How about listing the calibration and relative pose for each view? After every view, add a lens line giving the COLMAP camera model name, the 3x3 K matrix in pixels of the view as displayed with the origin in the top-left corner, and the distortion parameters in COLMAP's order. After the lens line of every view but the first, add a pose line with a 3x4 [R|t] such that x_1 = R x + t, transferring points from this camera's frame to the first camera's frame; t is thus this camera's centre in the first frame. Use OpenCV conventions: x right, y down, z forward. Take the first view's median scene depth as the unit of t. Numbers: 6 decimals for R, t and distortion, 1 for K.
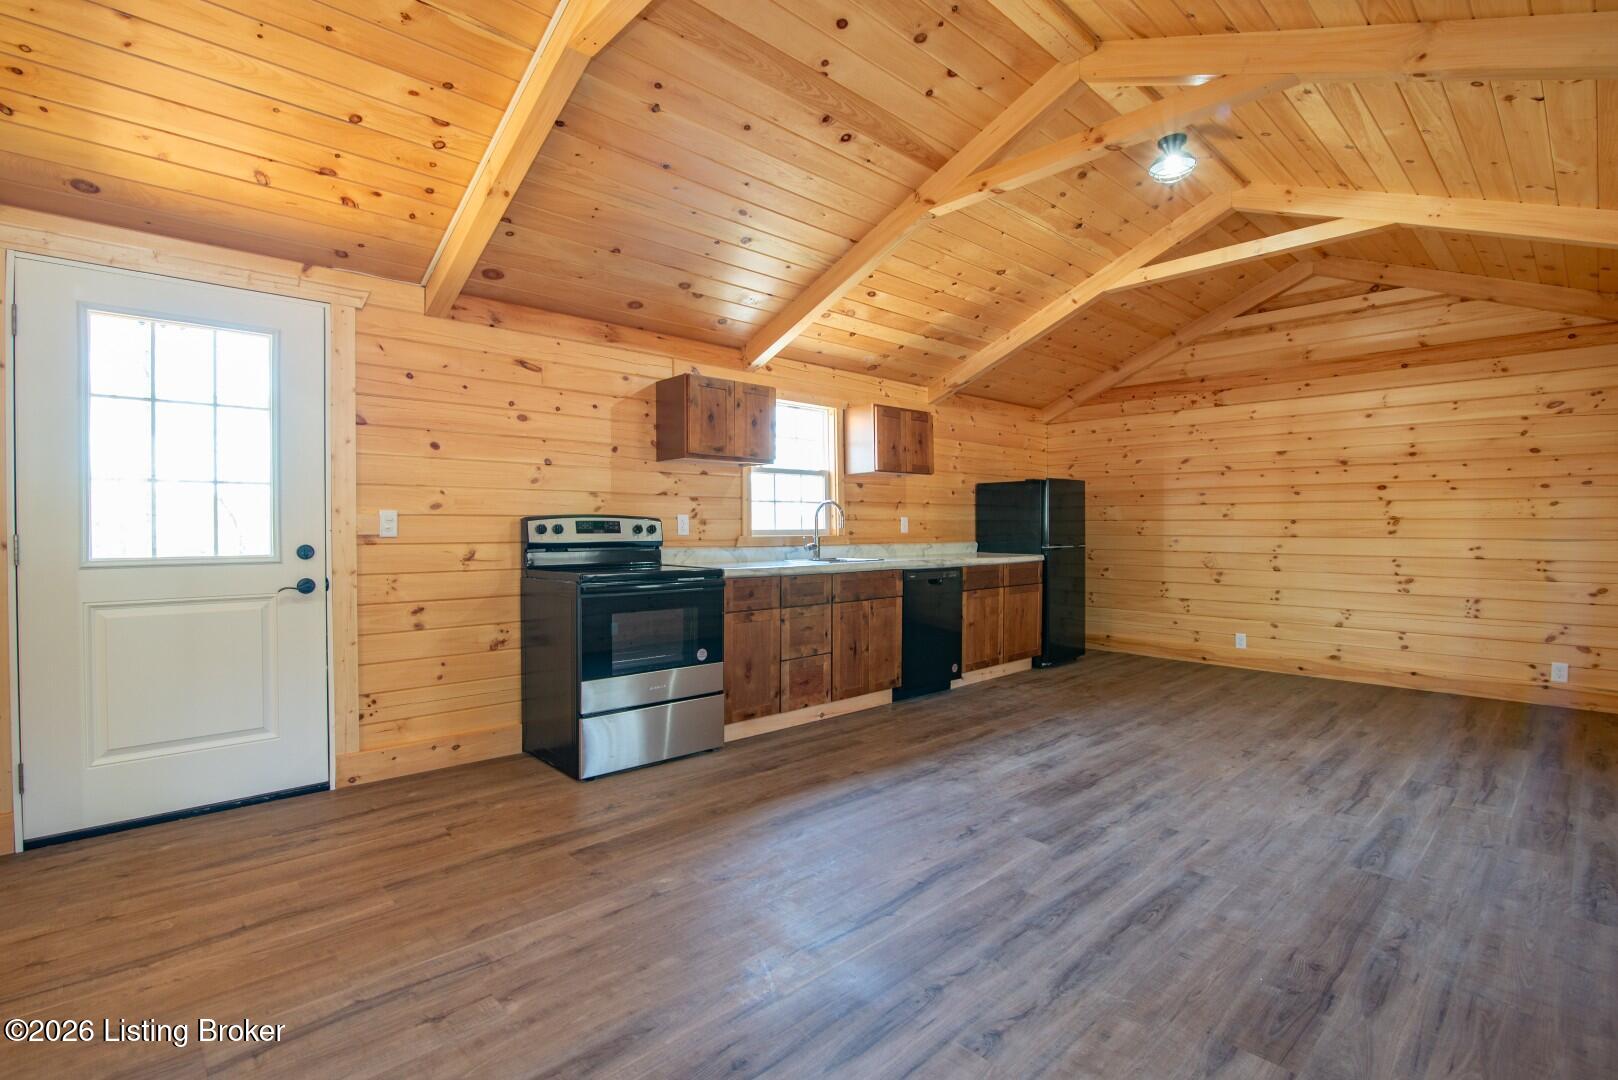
lens RADIAL K [[726.7, 0, 786.1], [0, 726.7, 531.7], [0, 0, 1]] dist [-0.014232, 0.000463]
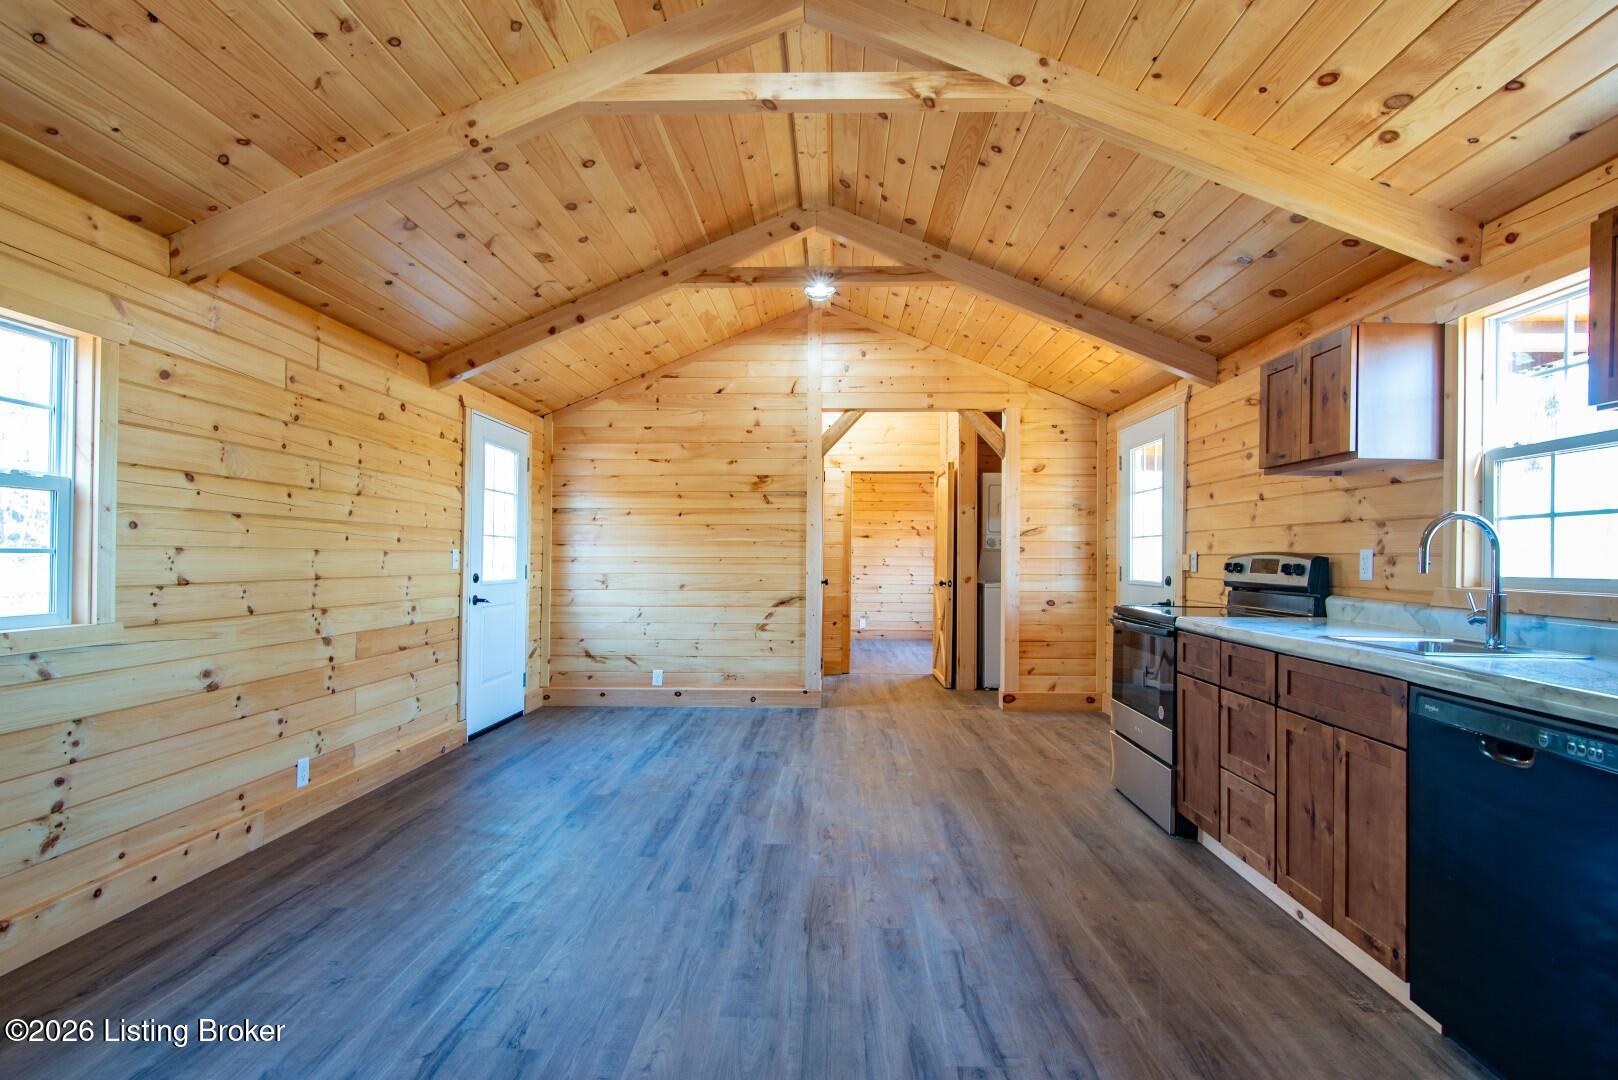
lens RADIAL K [[833.9, 0, 808.3], [0, 833.9, 530.3], [0, 0, 1]] dist [-0.001423, -0.000143]
pose [[-0.681757, -0.030193, -0.730956, 0.769551], [-0.015426, 0.999519, -0.026898, -0.012863], [0.731416, -0.007063, -0.681895, 1.165497]]
